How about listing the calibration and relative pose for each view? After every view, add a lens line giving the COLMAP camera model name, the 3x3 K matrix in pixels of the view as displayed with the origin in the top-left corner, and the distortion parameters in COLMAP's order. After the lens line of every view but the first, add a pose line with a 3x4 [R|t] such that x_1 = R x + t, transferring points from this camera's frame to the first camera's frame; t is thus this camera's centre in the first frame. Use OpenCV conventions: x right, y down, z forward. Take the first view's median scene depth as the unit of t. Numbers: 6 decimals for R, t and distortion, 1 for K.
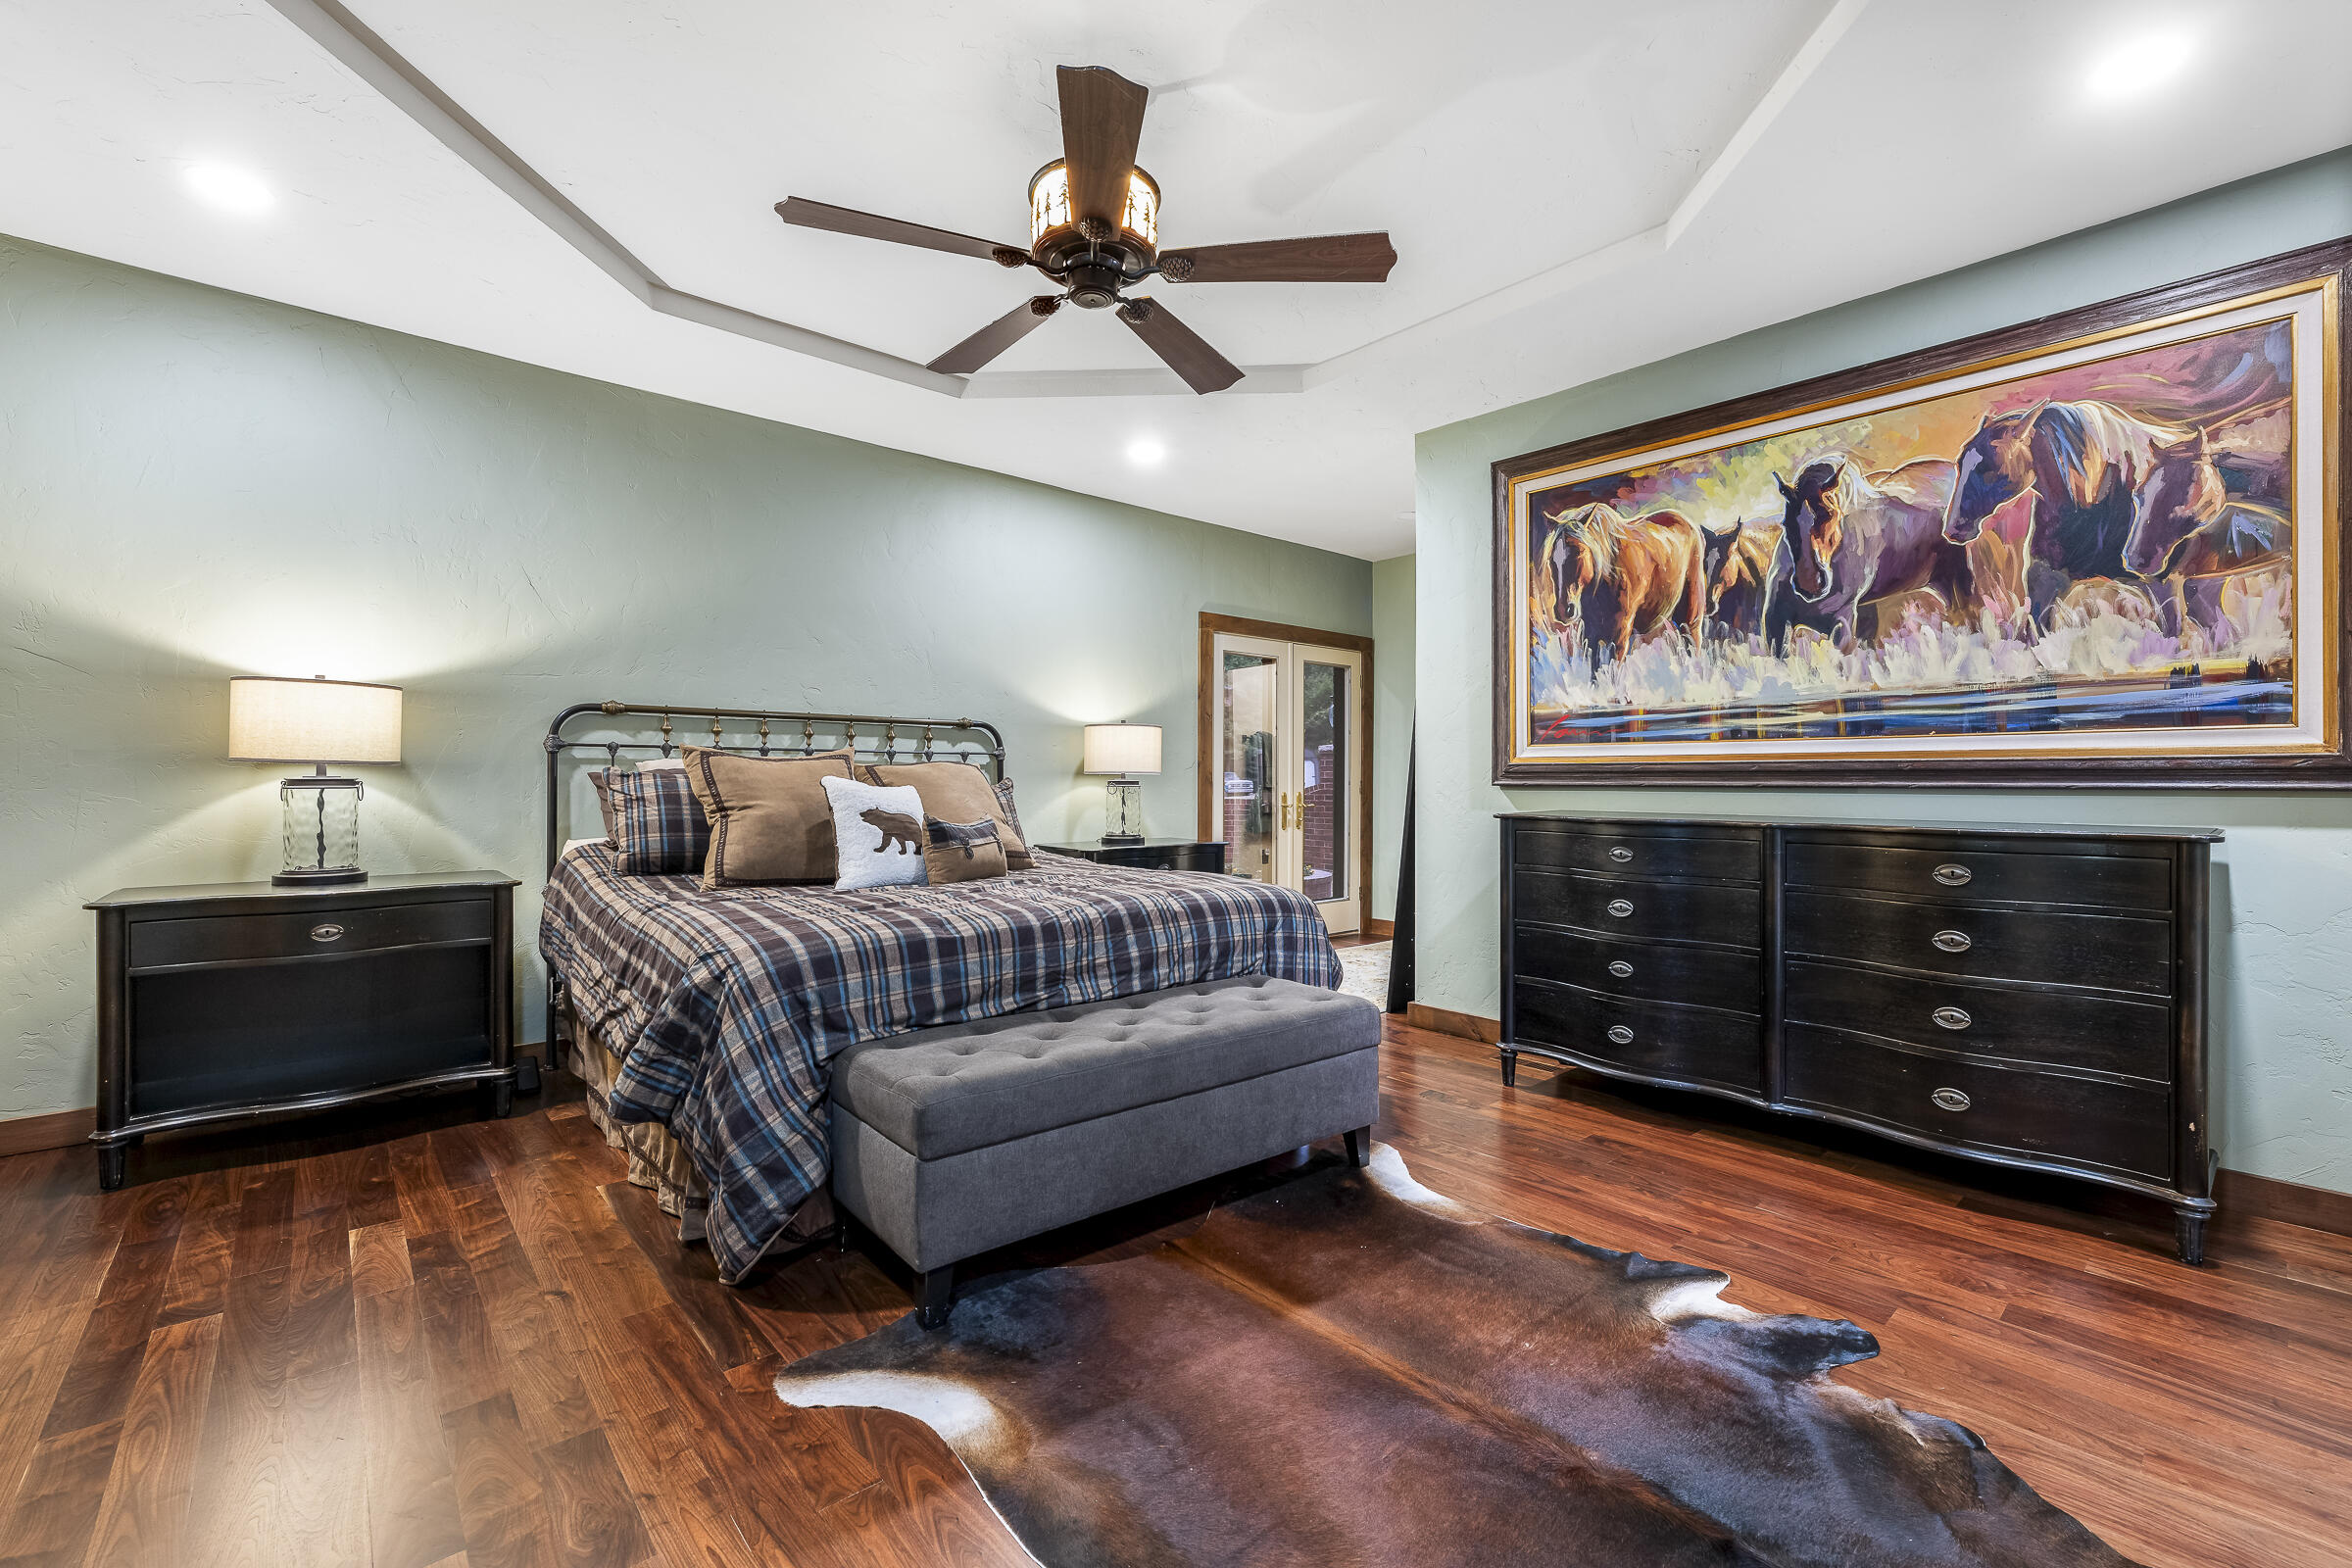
lens RADIAL K [[999.2, 0, 1183.0], [0, 999.2, 778.6], [0, 0, 1]] dist [-0.000895, 0.000264]
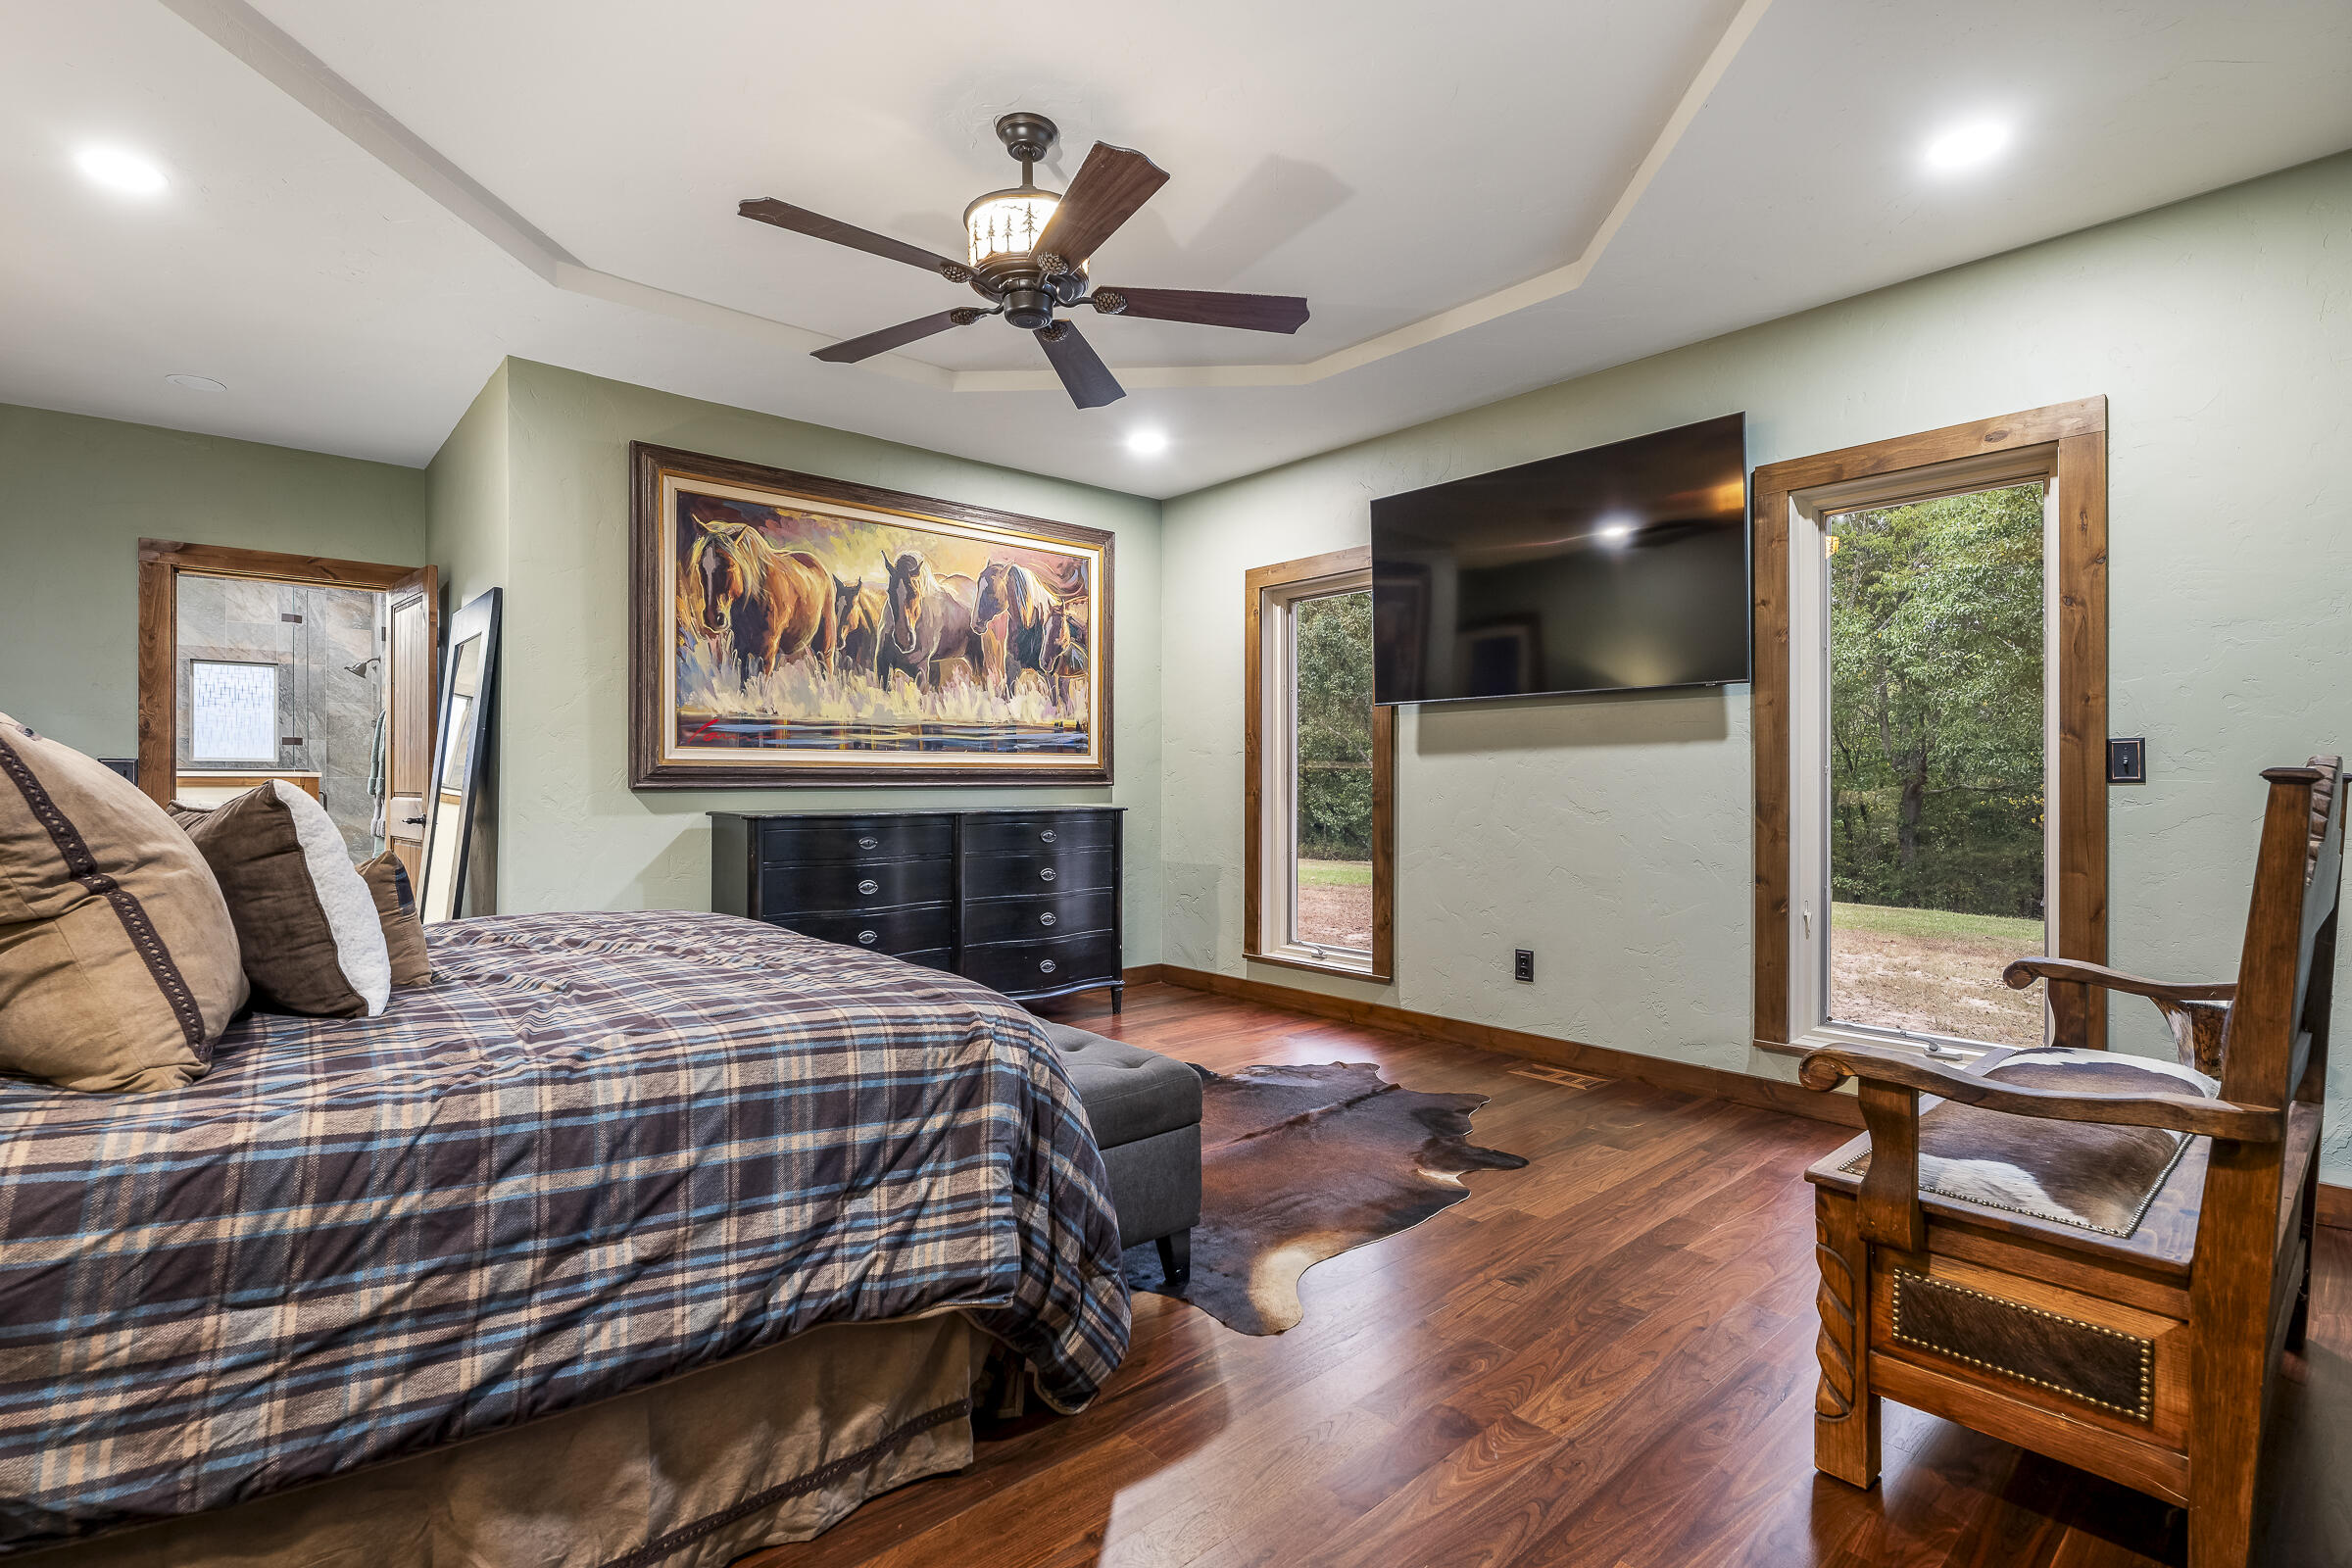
lens RADIAL K [[1119.7, 0, 1182.4], [0, 1119.7, 782.5], [0, 0, 1]] dist [-0.003215, -0.000234]
pose [[-0.019410, -0.010689, 0.999754, -0.911615], [-0.005863, 0.999927, 0.010577, -0.015178], [-0.999794, -0.005656, -0.019471, 0.623167]]
